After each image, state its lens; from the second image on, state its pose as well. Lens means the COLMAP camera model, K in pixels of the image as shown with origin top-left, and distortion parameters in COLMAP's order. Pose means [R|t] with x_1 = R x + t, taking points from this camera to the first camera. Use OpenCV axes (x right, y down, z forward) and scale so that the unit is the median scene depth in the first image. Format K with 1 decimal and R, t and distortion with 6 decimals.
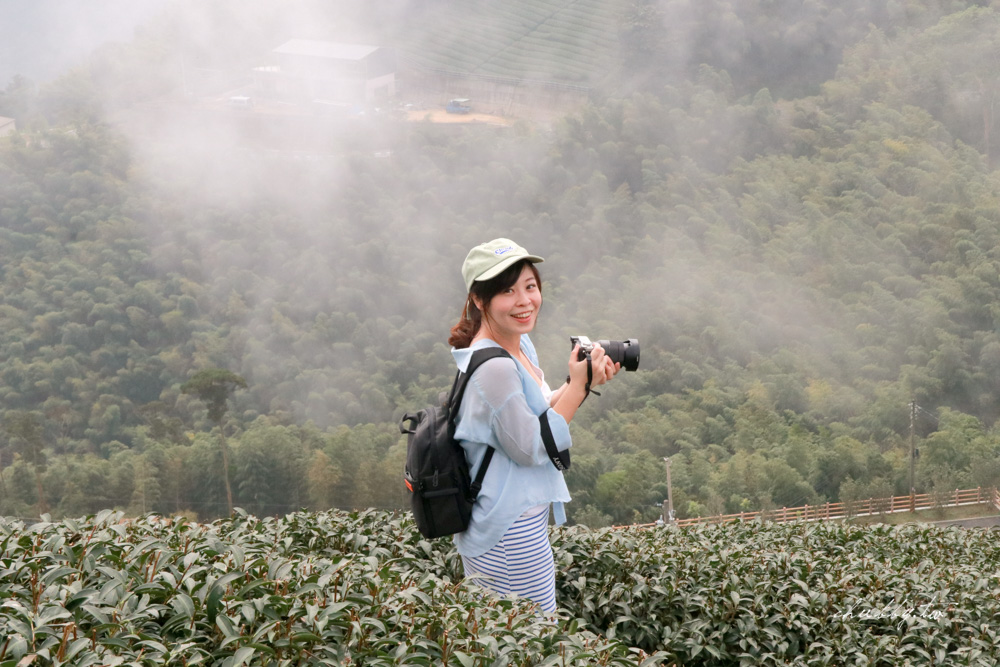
lens RADIAL K [[1939.6, 0, 500.0], [0, 1939.6, 333.5], [0, 0, 1]] dist [0.331247, 0.001206]
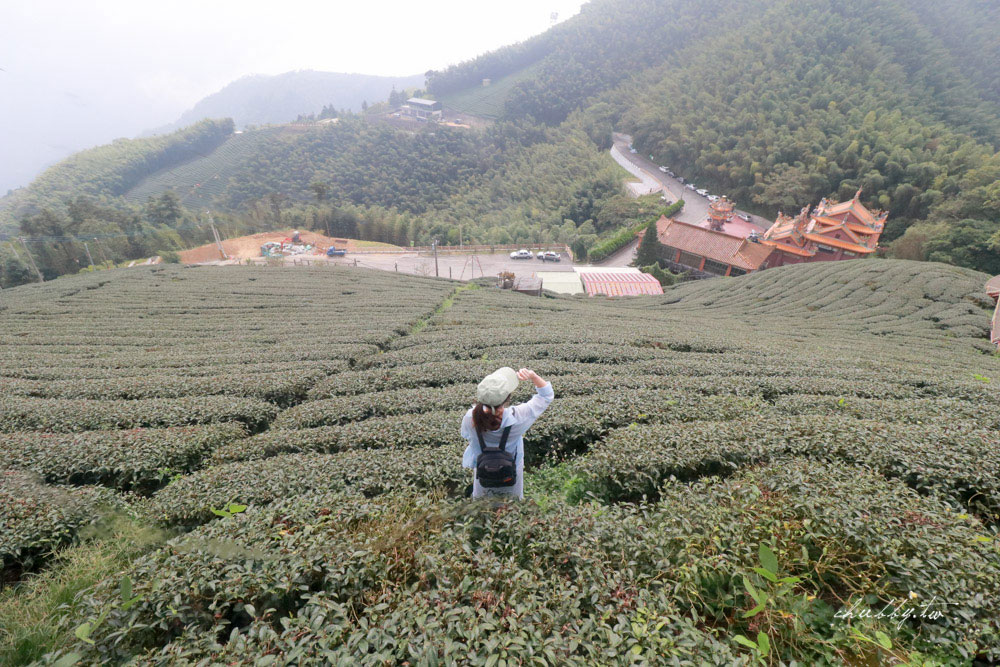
lens RADIAL K [[467.6, 0, 504.5], [0, 467.6, 324.2], [0, 0, 1]] dist [0.009068, -0.017487]
pose [[0.996100, 0.082184, 0.032106, 0.088807], [-0.087663, 0.963103, 0.254456, 0.013588], [-0.010009, -0.256278, 0.966551, 0.161388]]
